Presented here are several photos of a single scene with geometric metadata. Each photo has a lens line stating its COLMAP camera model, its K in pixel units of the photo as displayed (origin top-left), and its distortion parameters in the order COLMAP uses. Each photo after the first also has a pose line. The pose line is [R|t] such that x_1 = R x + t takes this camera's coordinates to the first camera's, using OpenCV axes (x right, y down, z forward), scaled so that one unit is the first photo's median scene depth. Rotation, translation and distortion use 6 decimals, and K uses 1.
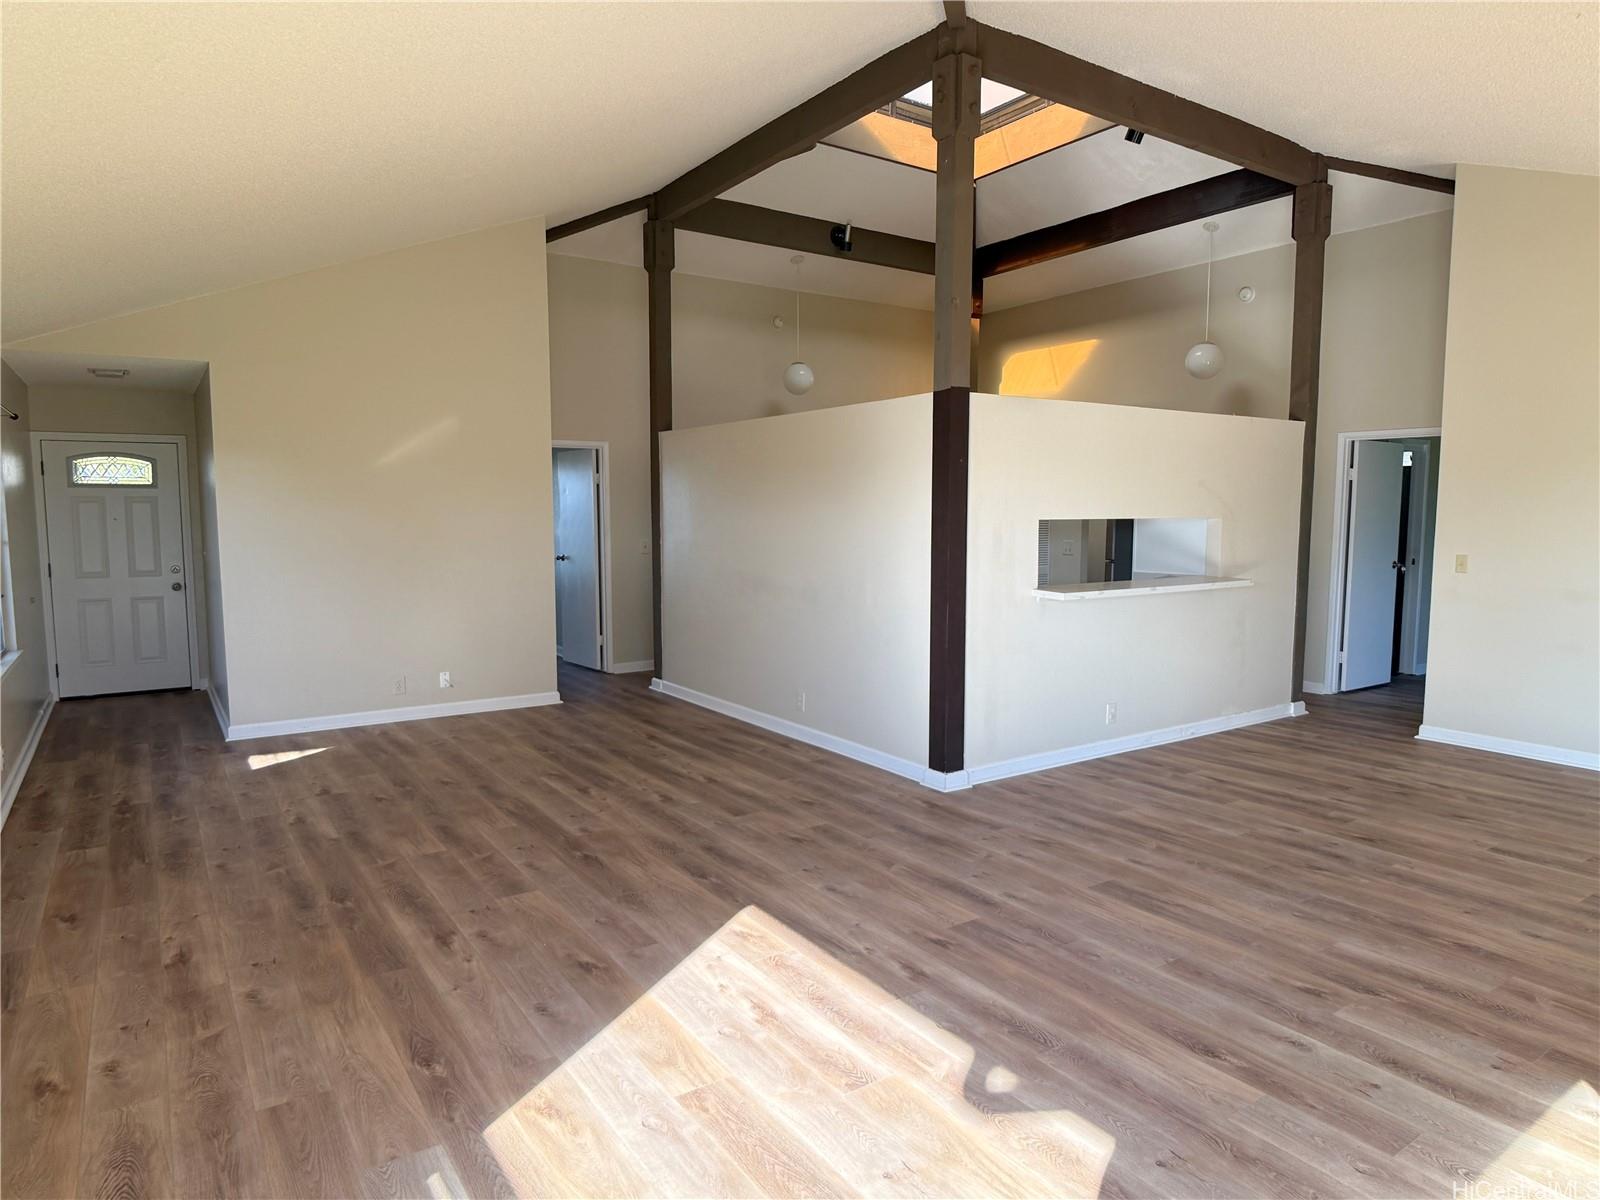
lens RADIAL K [[973.2, 0, 791.3], [0, 973.2, 598.4], [0, 0, 1]] dist [0.021437, -0.045706]
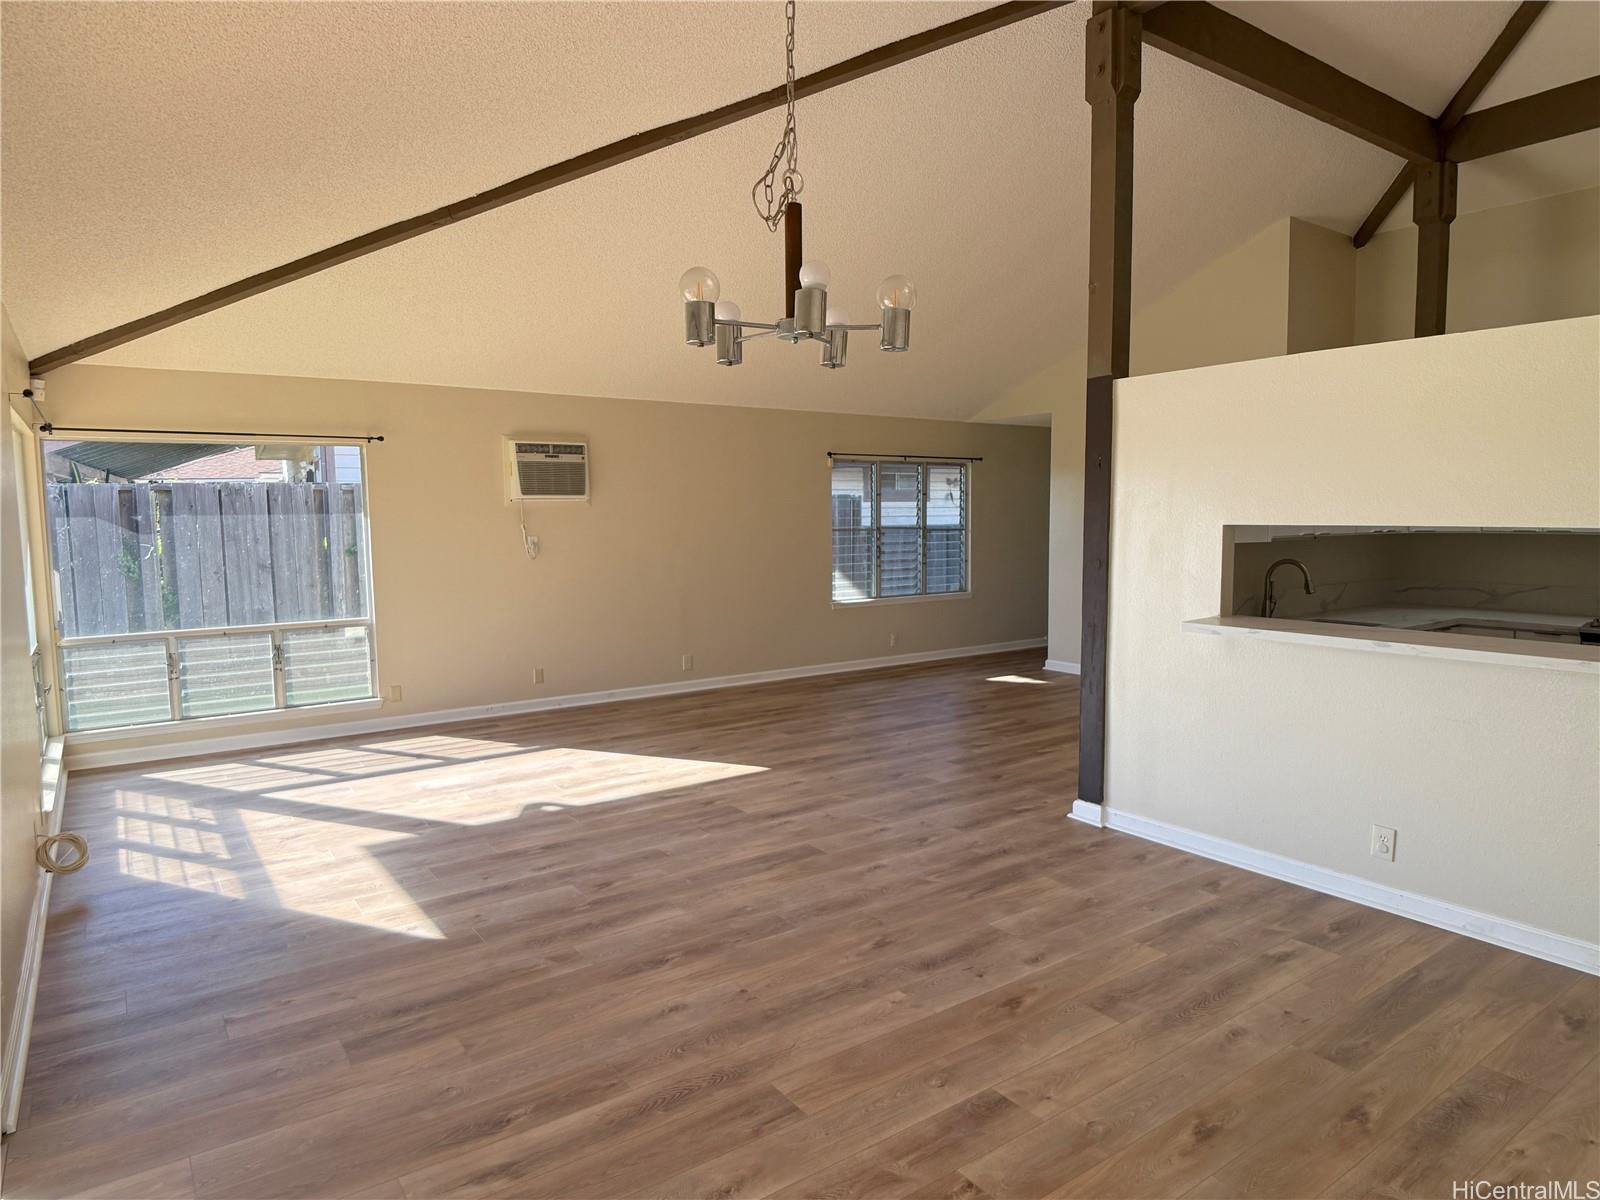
lens RADIAL K [[973.2, 0, 791.3], [0, 973.2, 598.4], [0, 0, 1]] dist [0.021437, -0.045706]
pose [[0.021780, 0.085766, -0.996077, 1.291558], [-0.084249, 0.992927, 0.083652, -0.076730], [0.996207, 0.082097, 0.028852, 0.842316]]
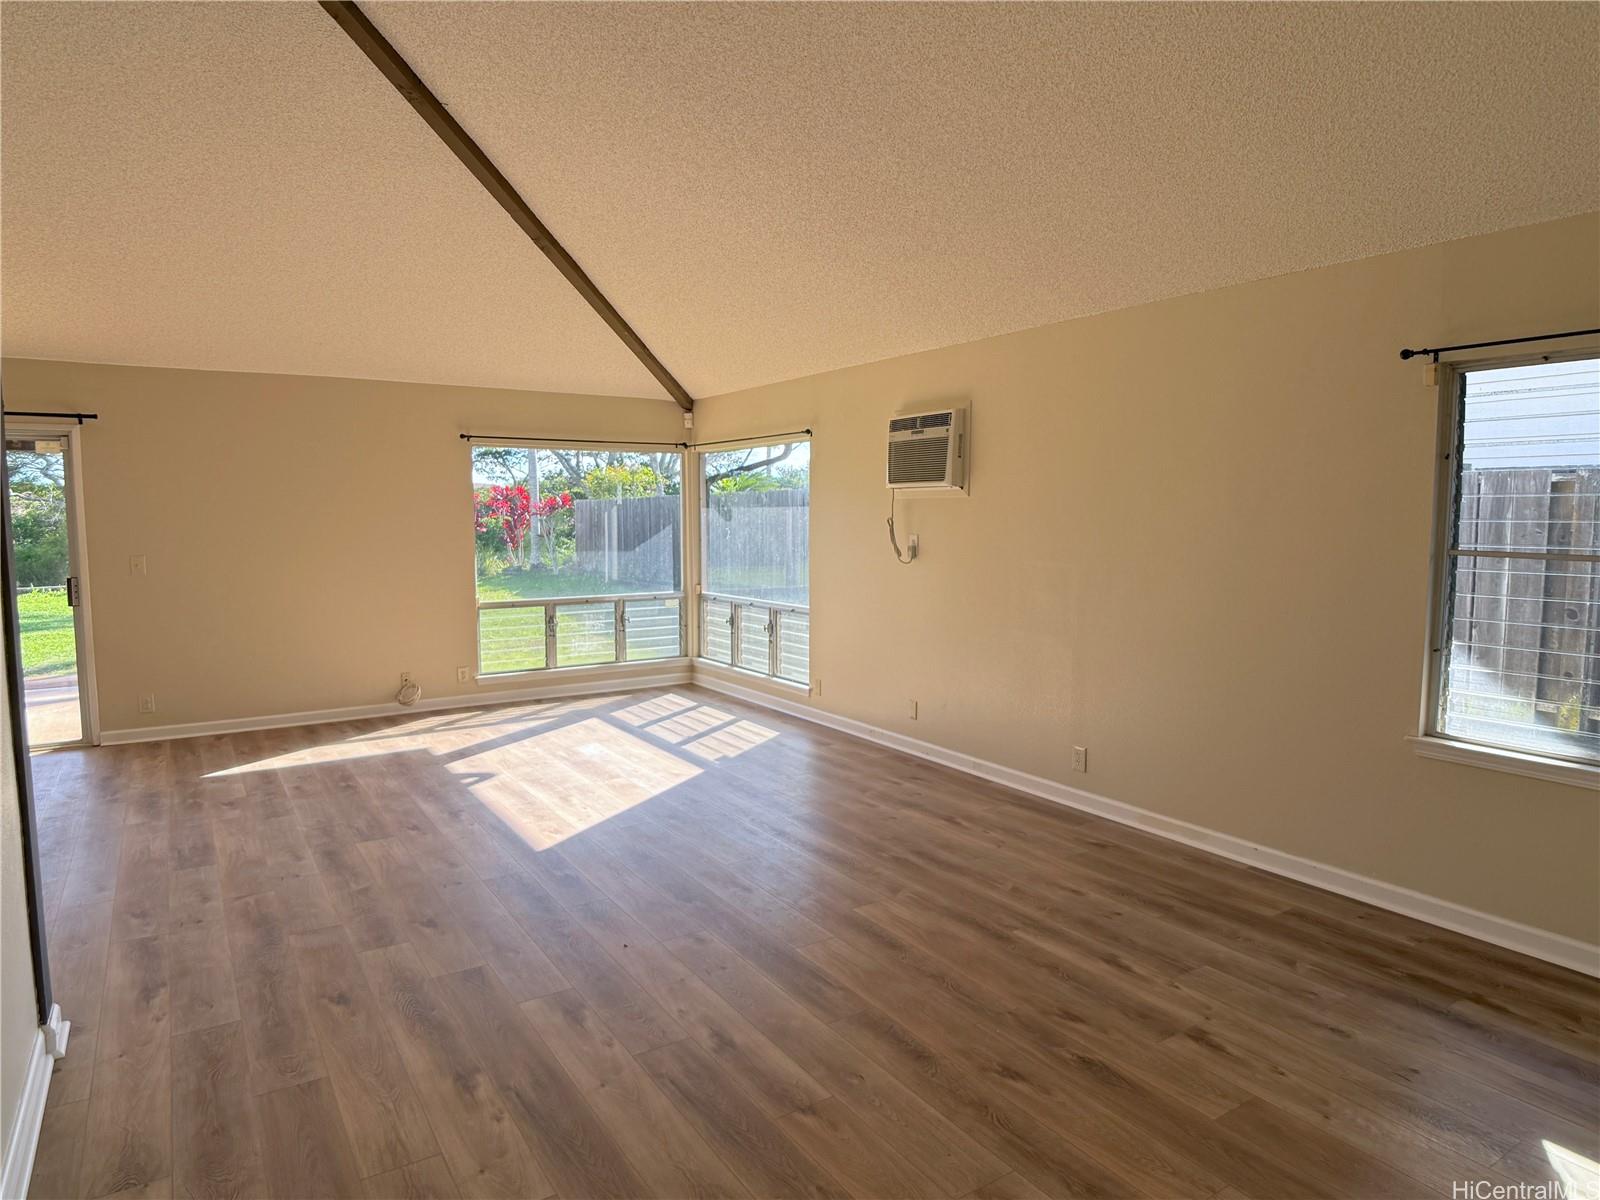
lens RADIAL K [[973.2, 0, 791.3], [0, 973.2, 598.4], [0, 0, 1]] dist [0.021437, -0.045706]
pose [[-0.999793, -0.000876, 0.020313, -0.319343], [0.002851, 0.983153, 0.182760, -0.167458], [-0.020131, 0.182780, -0.982948, 1.807490]]
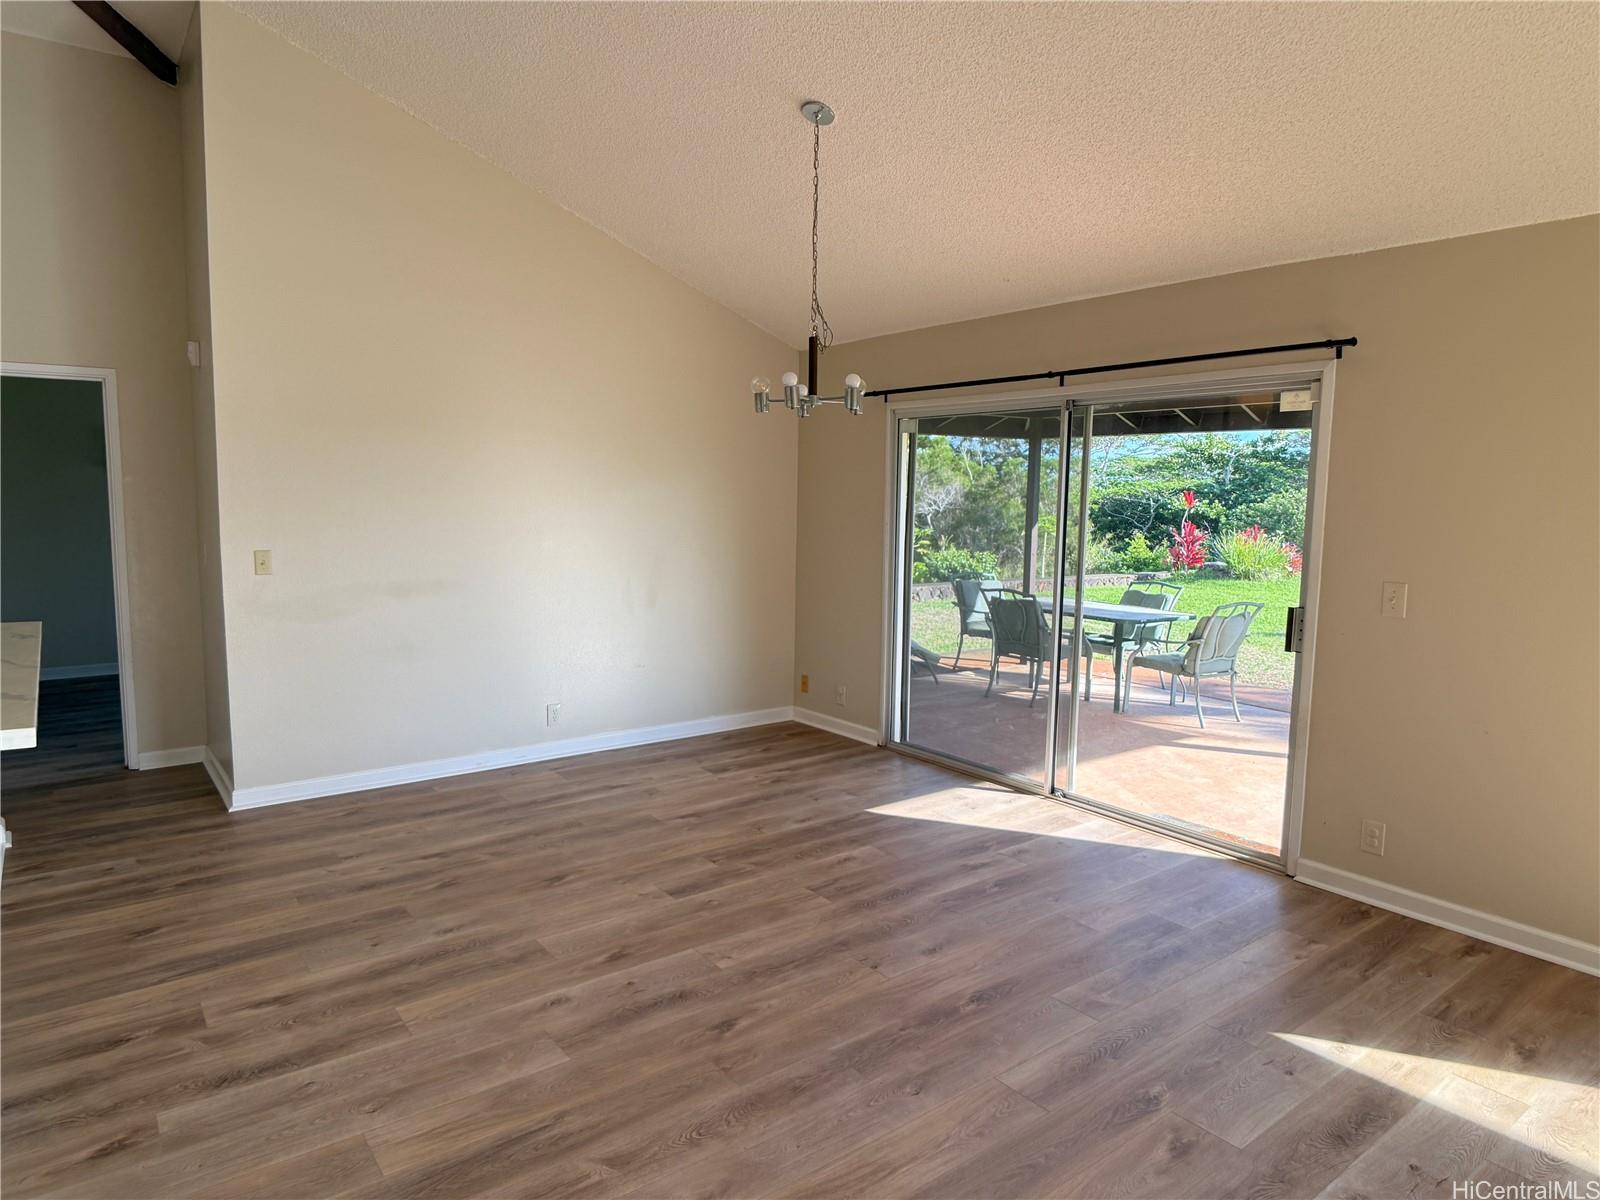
lens RADIAL K [[973.2, 0, 791.3], [0, 973.2, 598.4], [0, 0, 1]] dist [0.021437, -0.045706]
pose [[-0.057218, -0.110418, 0.992237, -0.099914], [0.078560, 0.990285, 0.114731, -0.087697], [-0.995266, 0.084515, -0.047988, 0.925599]]
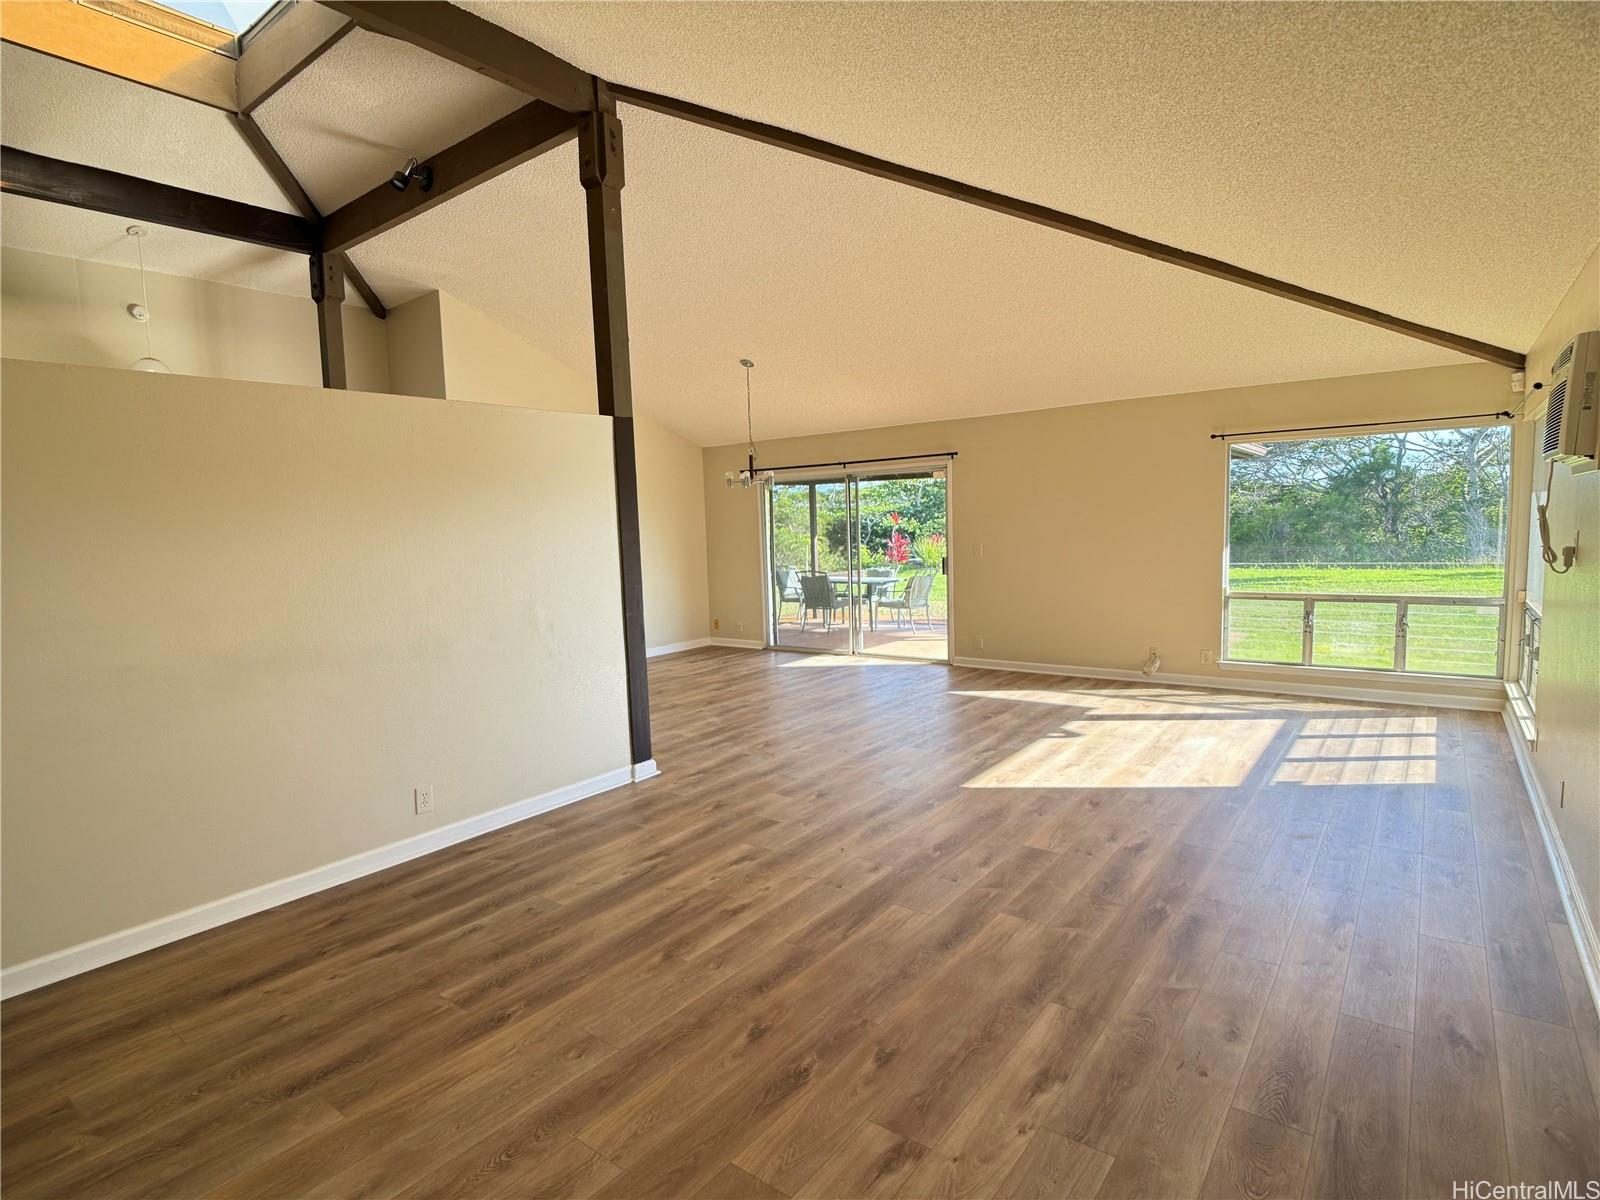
lens RADIAL K [[839.9, 0, 795.7], [0, 839.9, 597.9], [0, 0, 1]] dist [0.016568, -0.023071]
pose [[-0.322835, -0.077118, 0.943308, -0.977059], [0.120060, 0.985286, 0.121639, -0.124999], [-0.938809, 0.152523, -0.308826, 1.366563]]
